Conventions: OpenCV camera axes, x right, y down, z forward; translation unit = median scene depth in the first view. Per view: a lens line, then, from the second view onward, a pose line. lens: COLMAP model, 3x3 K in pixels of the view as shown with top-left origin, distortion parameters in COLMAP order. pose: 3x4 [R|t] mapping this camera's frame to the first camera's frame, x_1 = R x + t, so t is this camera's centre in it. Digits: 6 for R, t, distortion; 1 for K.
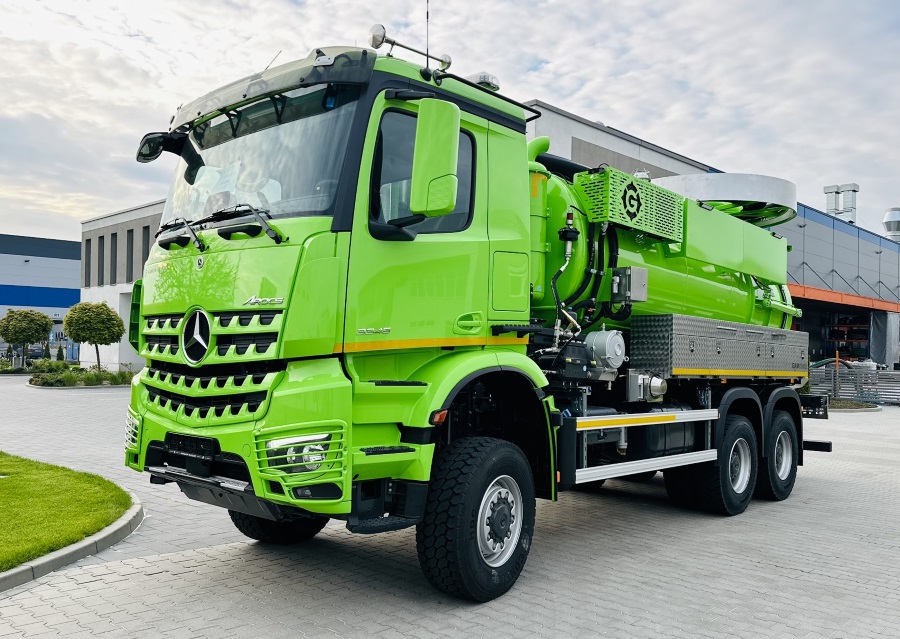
lens RADIAL K [[767.8, 0, 450.0], [0, 767.8, 319.5], [0, 0, 1]] dist [0.001445, -0.003011]
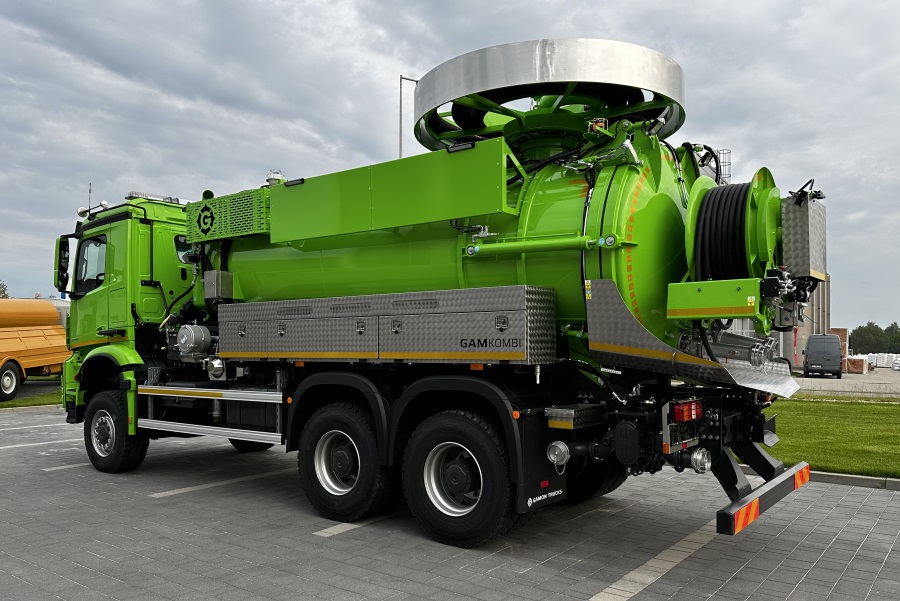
lens RADIAL K [[731.0, 0, 450.0], [0, 731.0, 300.5], [0, 0, 1]] dist [-0.001941, -0.000481]
pose [[0.103857, -0.081444, -0.991252, 1.452938], [0.069093, 0.994825, -0.074499, 0.094400], [0.992189, -0.060751, 0.108947, 1.254265]]
